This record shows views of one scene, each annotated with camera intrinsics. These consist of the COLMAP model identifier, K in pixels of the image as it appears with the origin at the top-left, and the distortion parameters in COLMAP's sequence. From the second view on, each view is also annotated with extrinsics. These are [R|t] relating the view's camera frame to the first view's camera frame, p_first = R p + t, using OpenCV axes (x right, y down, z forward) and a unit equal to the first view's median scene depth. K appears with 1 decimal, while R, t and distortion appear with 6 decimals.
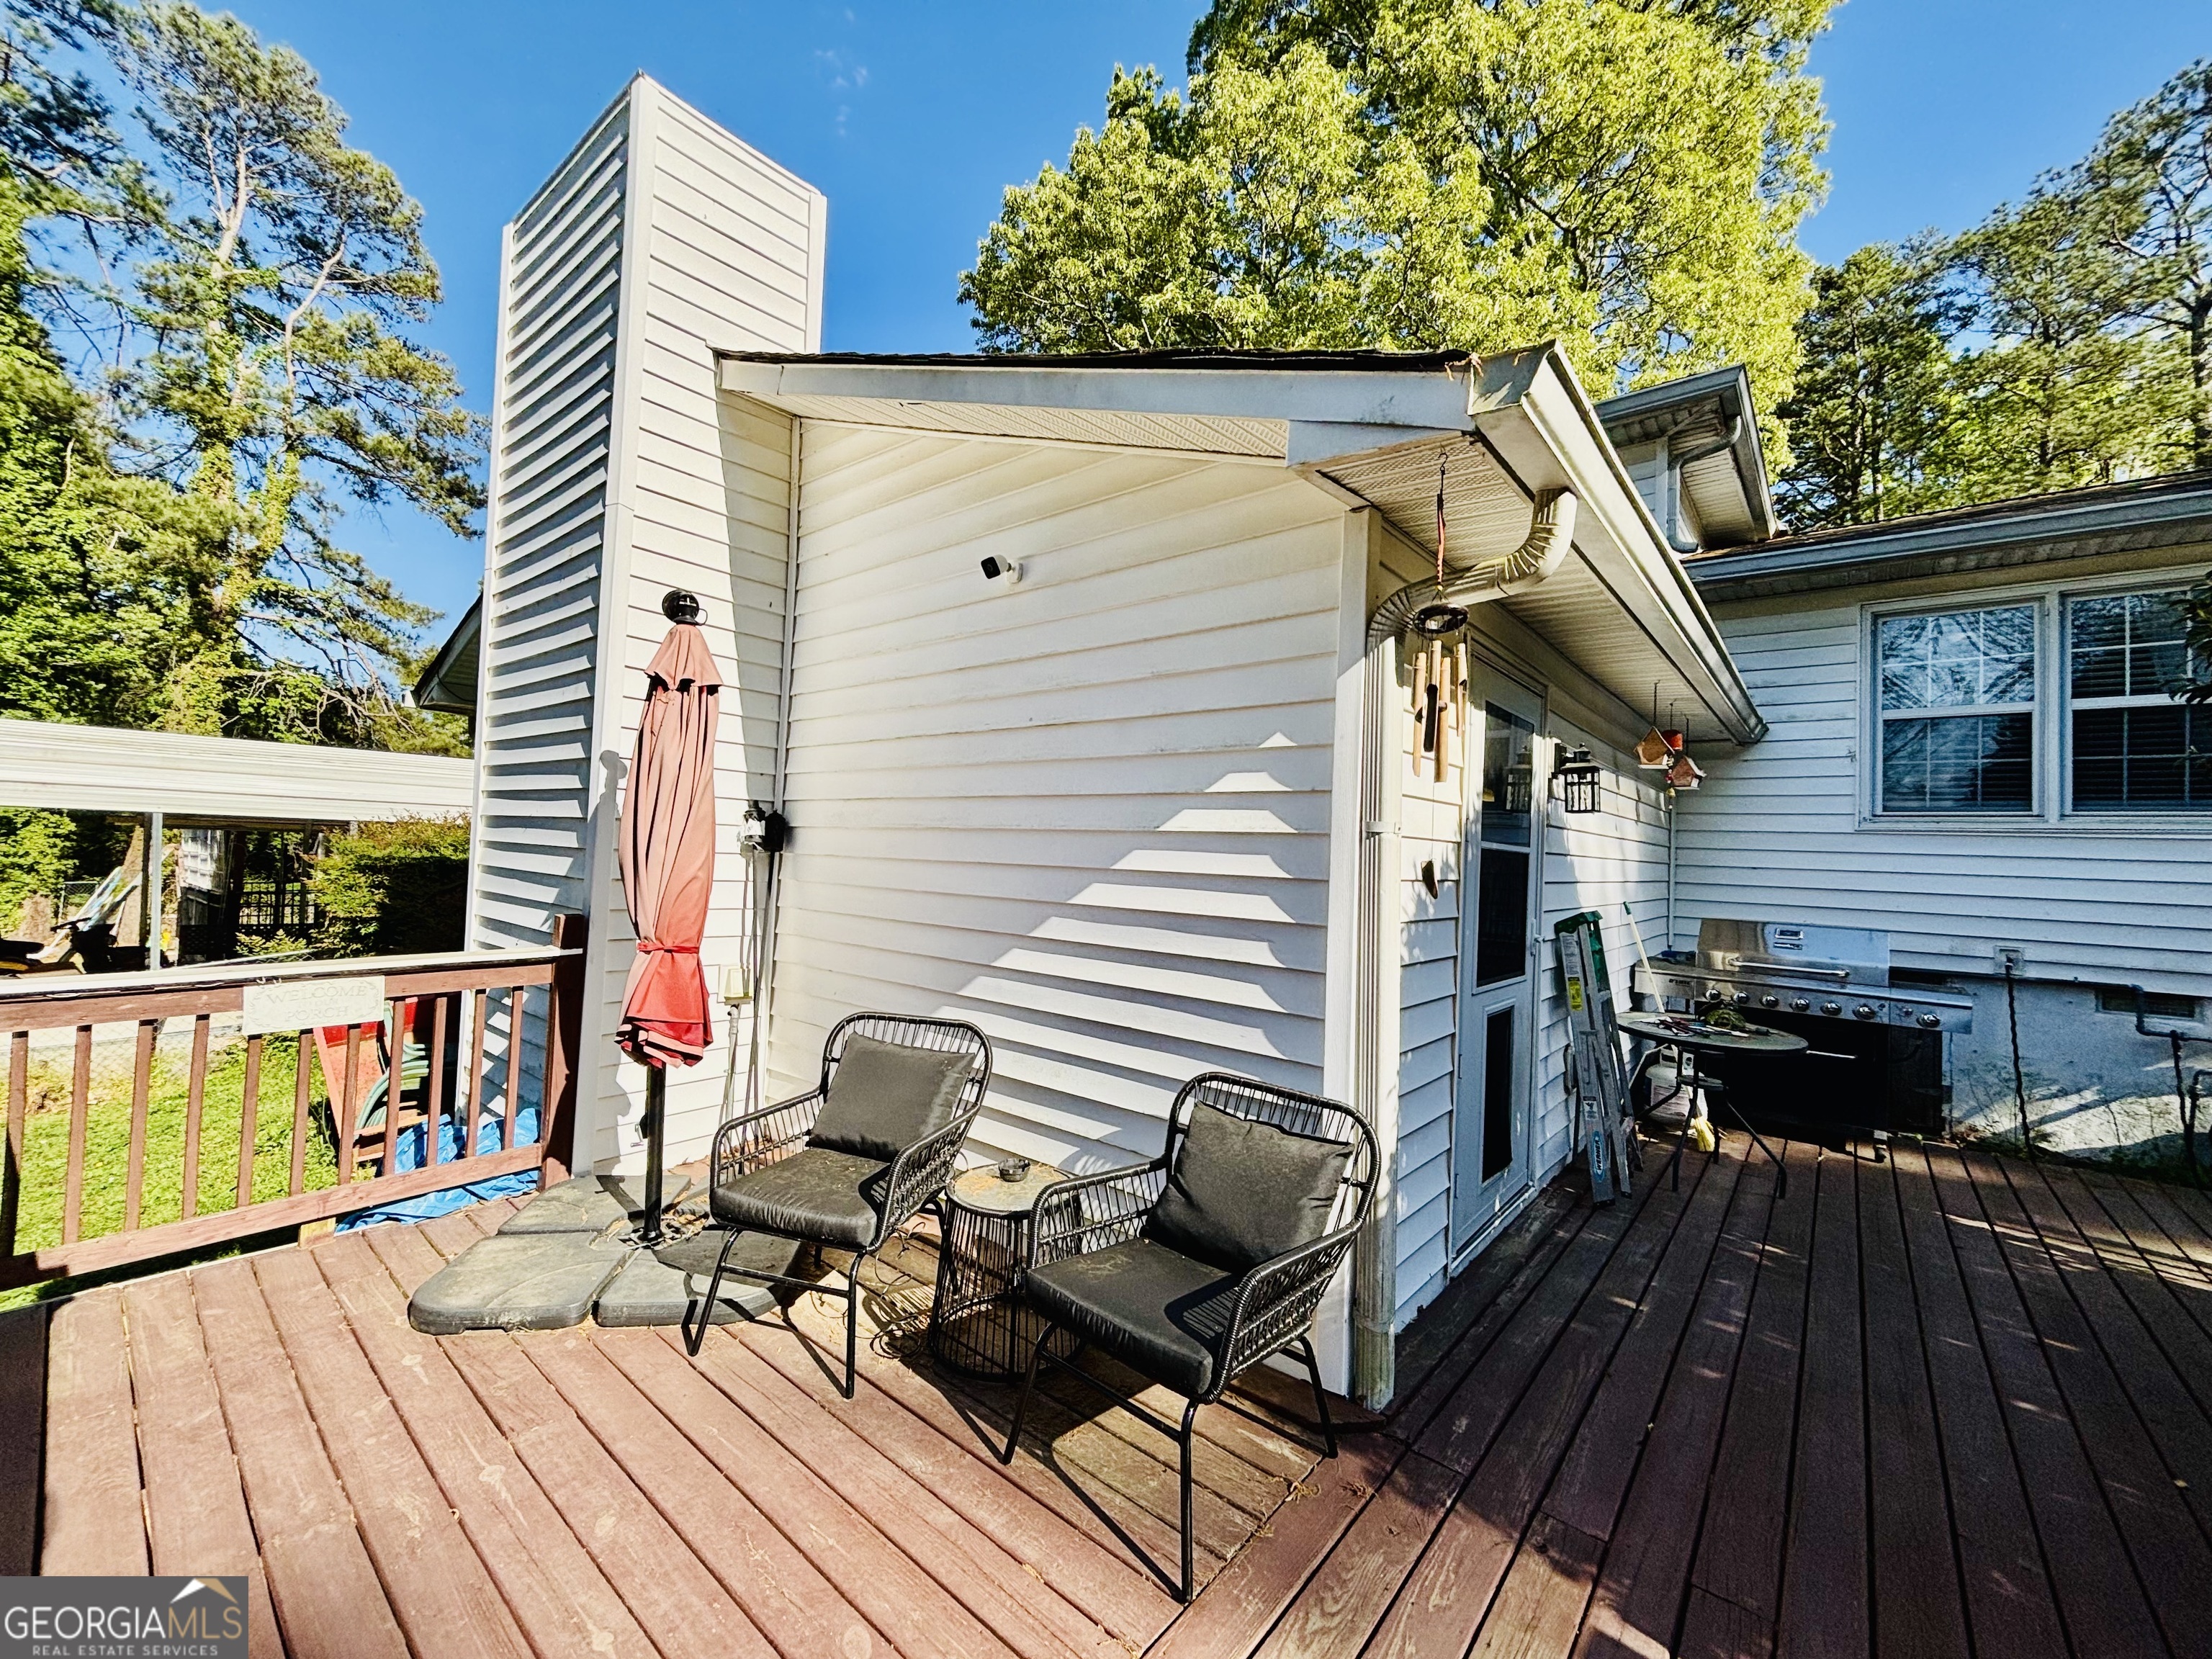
lens RADIAL K [[893.1, 0, 1097.2], [0, 893.1, 826.0], [0, 0, 1]] dist [-0.001452, 0.000535]
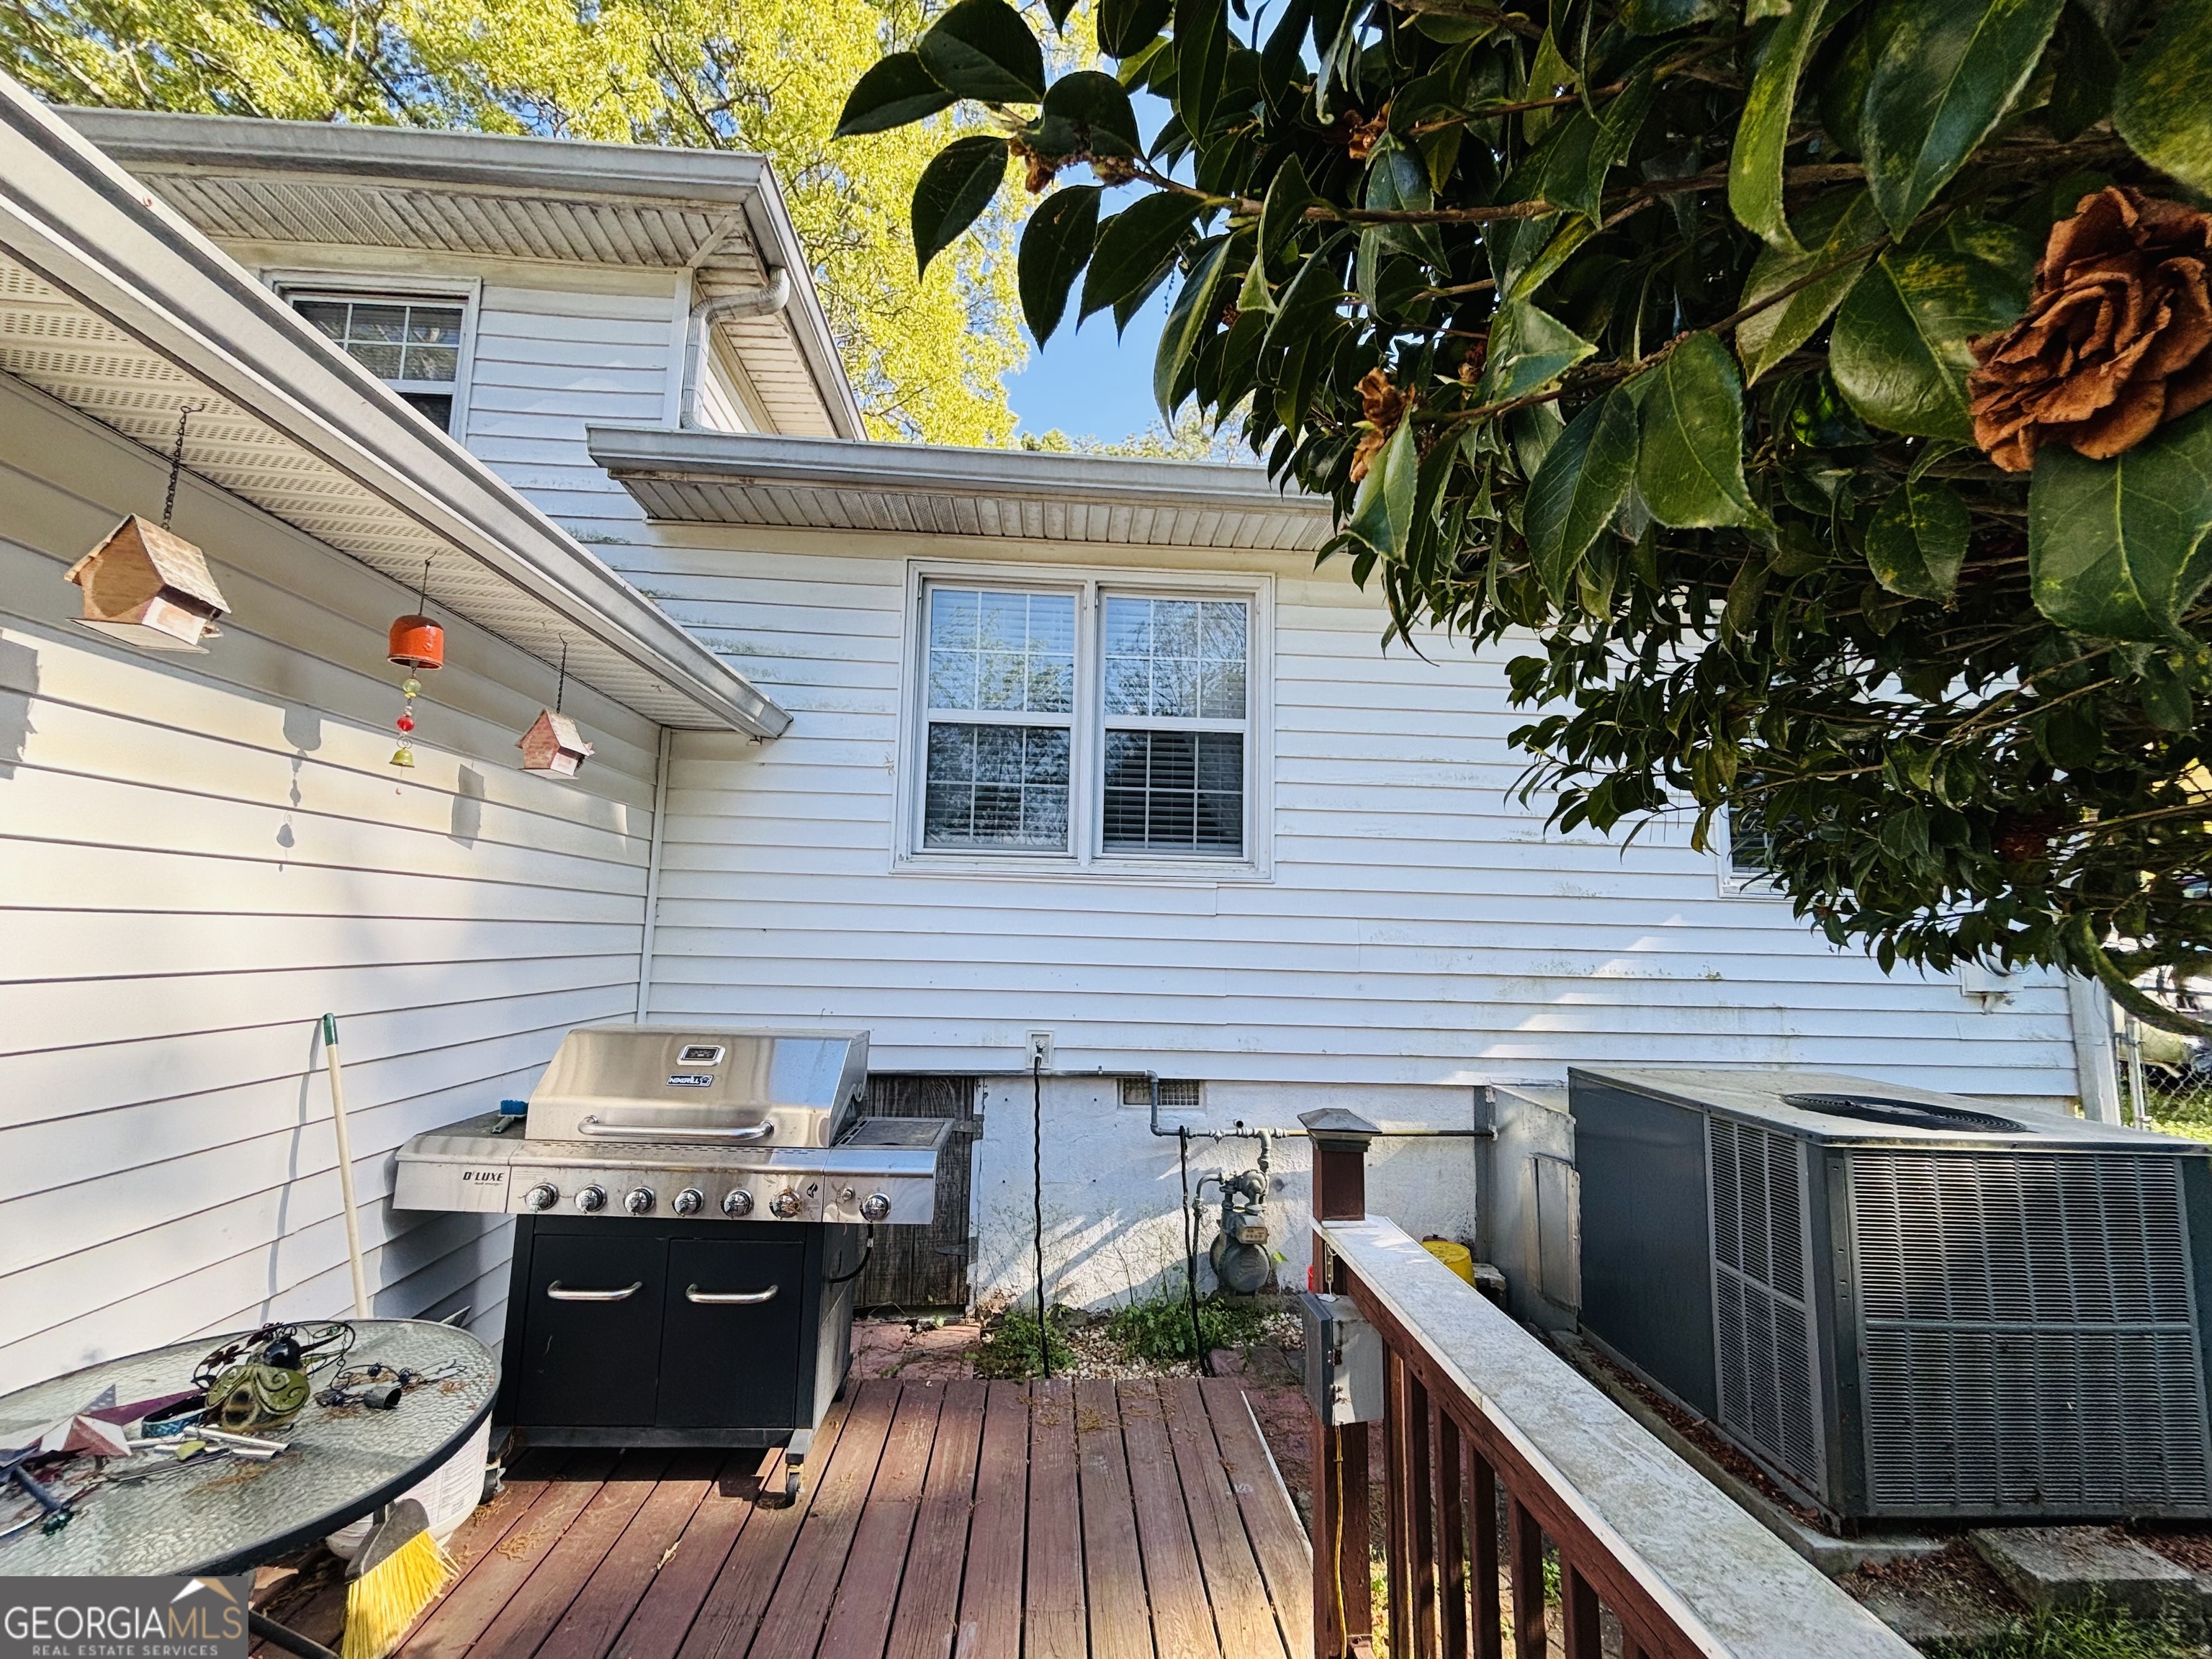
lens RADIAL K [[893.1, 0, 1104.0], [0, 893.1, 829.3], [0, 0, 1]] dist [-0.001452, 0.000535]
pose [[0.716422, 0.064147, 0.694712, 0.536141], [-0.015624, 0.996990, -0.075946, 0.023501], [-0.697492, 0.043555, 0.715268, 0.425959]]
